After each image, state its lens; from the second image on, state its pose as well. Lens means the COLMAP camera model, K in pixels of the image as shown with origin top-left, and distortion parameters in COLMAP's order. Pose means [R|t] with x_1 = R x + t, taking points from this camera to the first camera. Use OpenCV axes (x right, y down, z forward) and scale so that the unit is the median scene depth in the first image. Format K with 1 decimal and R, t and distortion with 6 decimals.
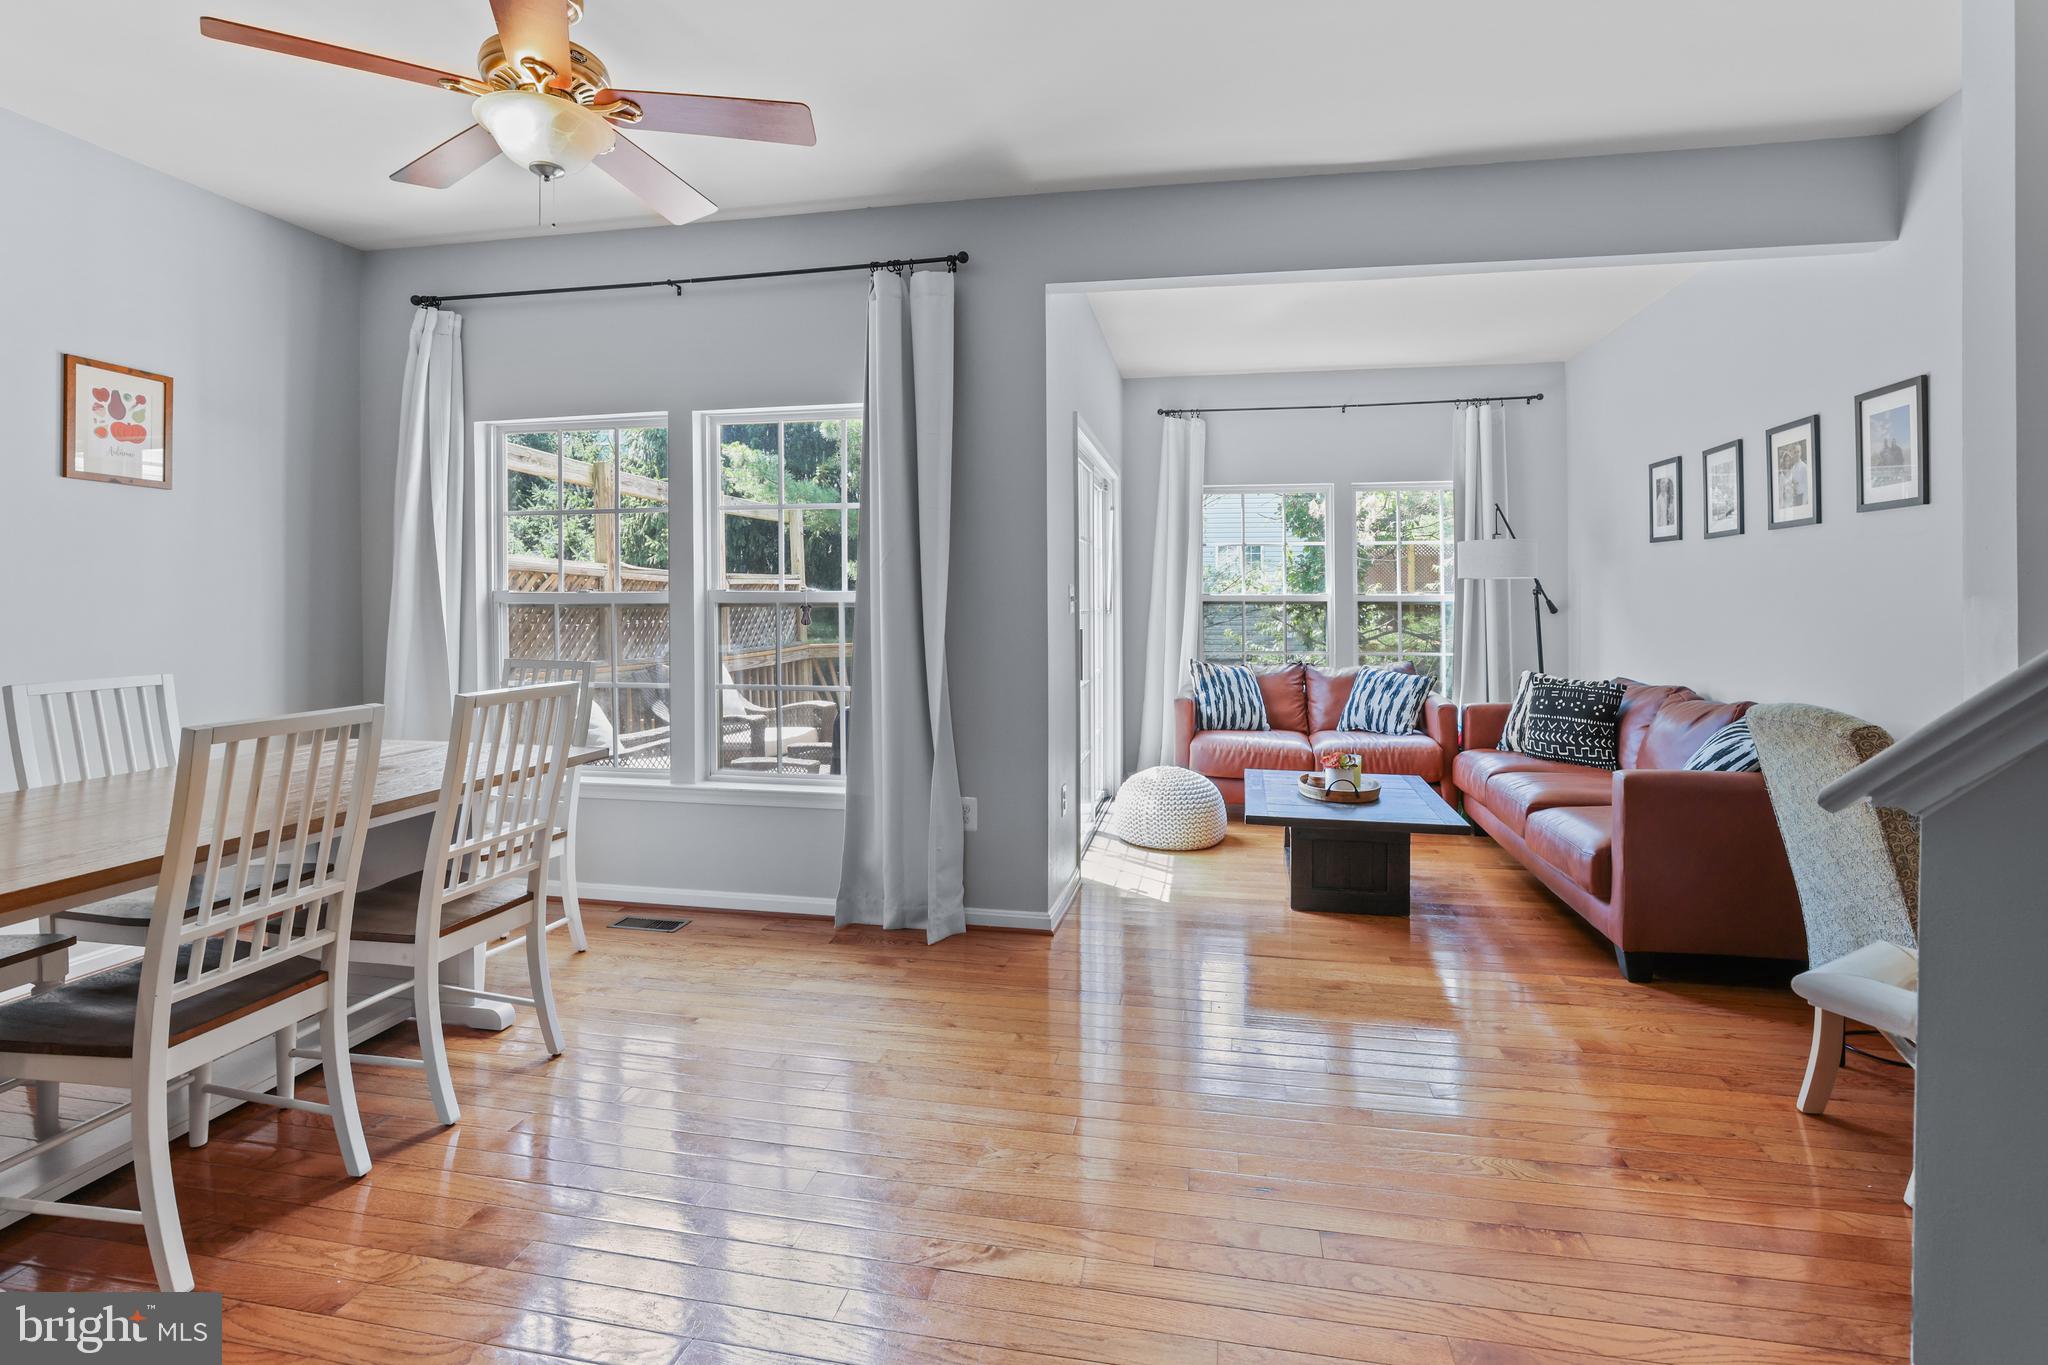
lens RADIAL K [[968.9, 0, 1033.0], [0, 968.9, 586.2], [0, 0, 1]] dist [-0.043035, 0.014942]
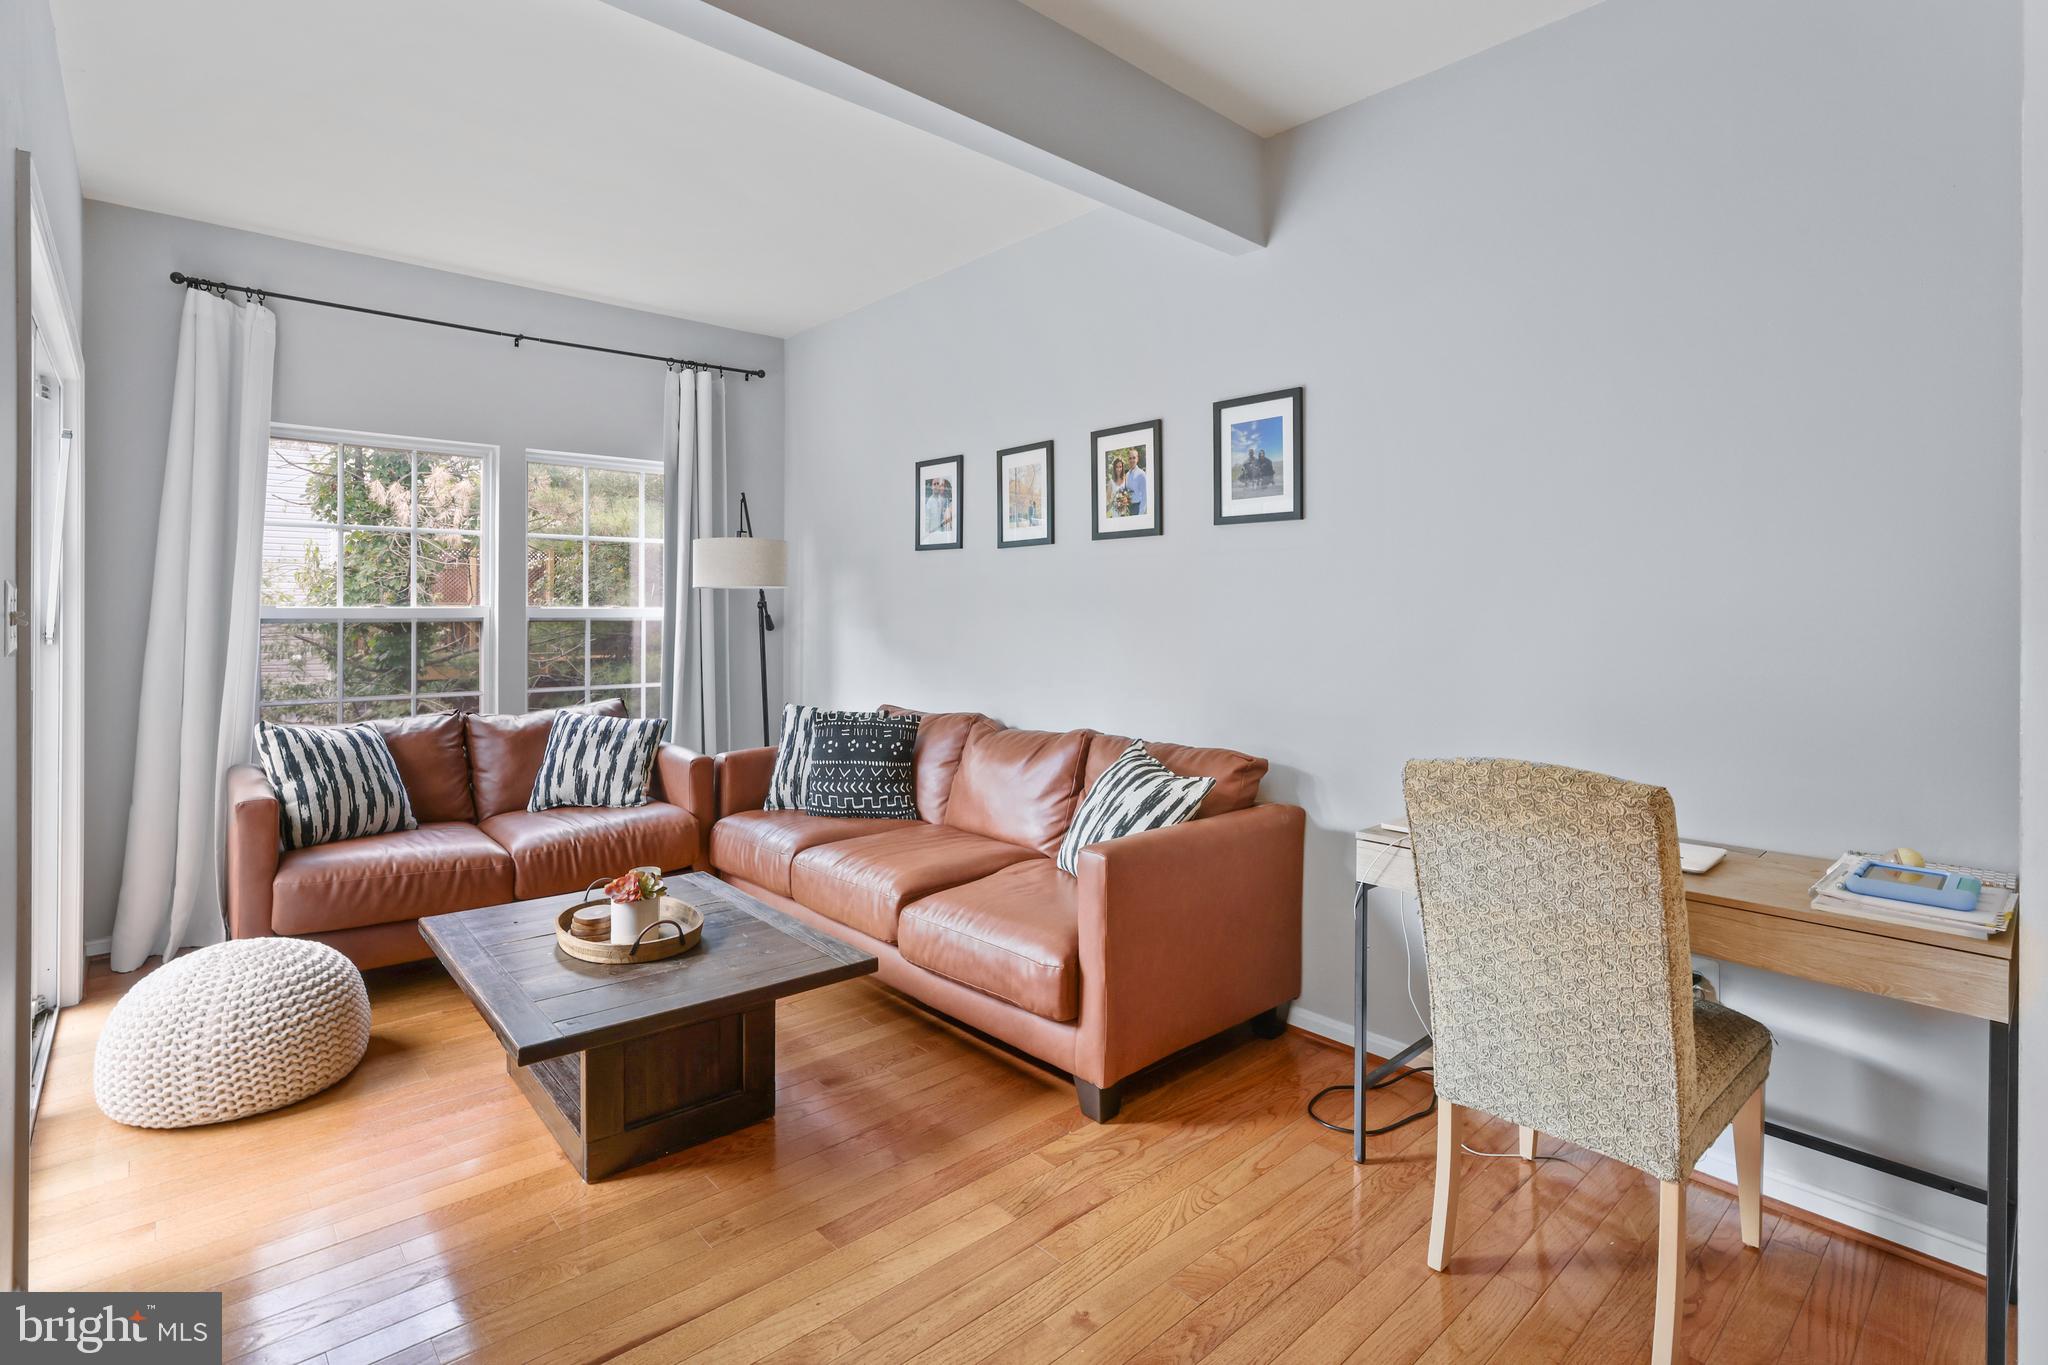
lens RADIAL K [[982.1, 0, 1025.2], [0, 982.1, 595.6], [0, 0, 1]] dist [-0.035910, 0.015097]
pose [[0.601539, 0.011449, 0.798762, -0.020433], [-0.010507, 0.999924, -0.006420, 0.001045], [-0.798775, -0.004531, 0.601613, 0.371577]]
